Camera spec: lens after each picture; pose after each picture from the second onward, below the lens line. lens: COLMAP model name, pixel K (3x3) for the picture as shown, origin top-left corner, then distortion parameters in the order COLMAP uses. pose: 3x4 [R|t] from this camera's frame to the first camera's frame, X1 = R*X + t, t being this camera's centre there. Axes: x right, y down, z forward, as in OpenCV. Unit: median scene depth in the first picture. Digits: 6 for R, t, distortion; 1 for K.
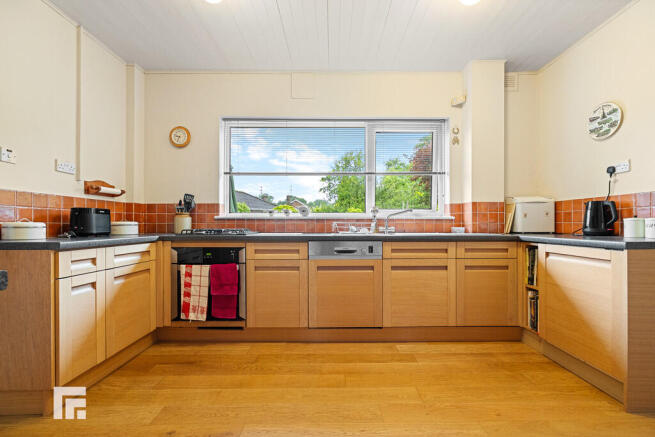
lens RADIAL K [[282.4, 0, 330.5], [0, 282.4, 224.4], [0, 0, 1]] dist [-0.001102, -0.000137]
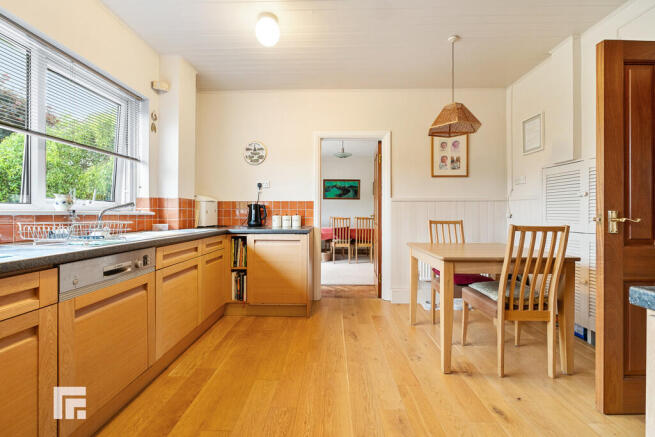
lens RADIAL K [[279.1, 0, 328.1], [0, 279.1, 214.1], [0, 0, 1]] dist [0.000683, 0.000095]
pose [[0.029601, -0.001173, 0.999561, -0.553163], [0.000154, 0.999999, 0.001169, -0.028626], [-0.999562, 0.000120, 0.029601, 0.538570]]
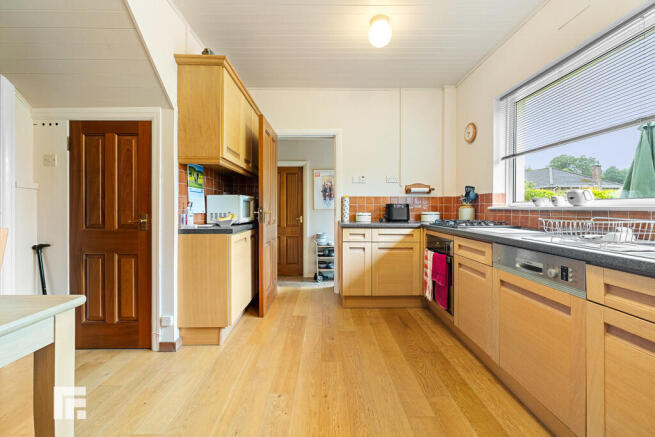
lens RADIAL K [[280.8, 0, 328.1], [0, 280.8, 207.1], [0, 0, 1]] dist [0.000151, 0.000072]
pose [[-0.007856, -0.002514, -0.999966, 0.676826], [0.000383, 0.999997, -0.002517, -0.032259], [0.999969, -0.000403, -0.007855, 0.589351]]
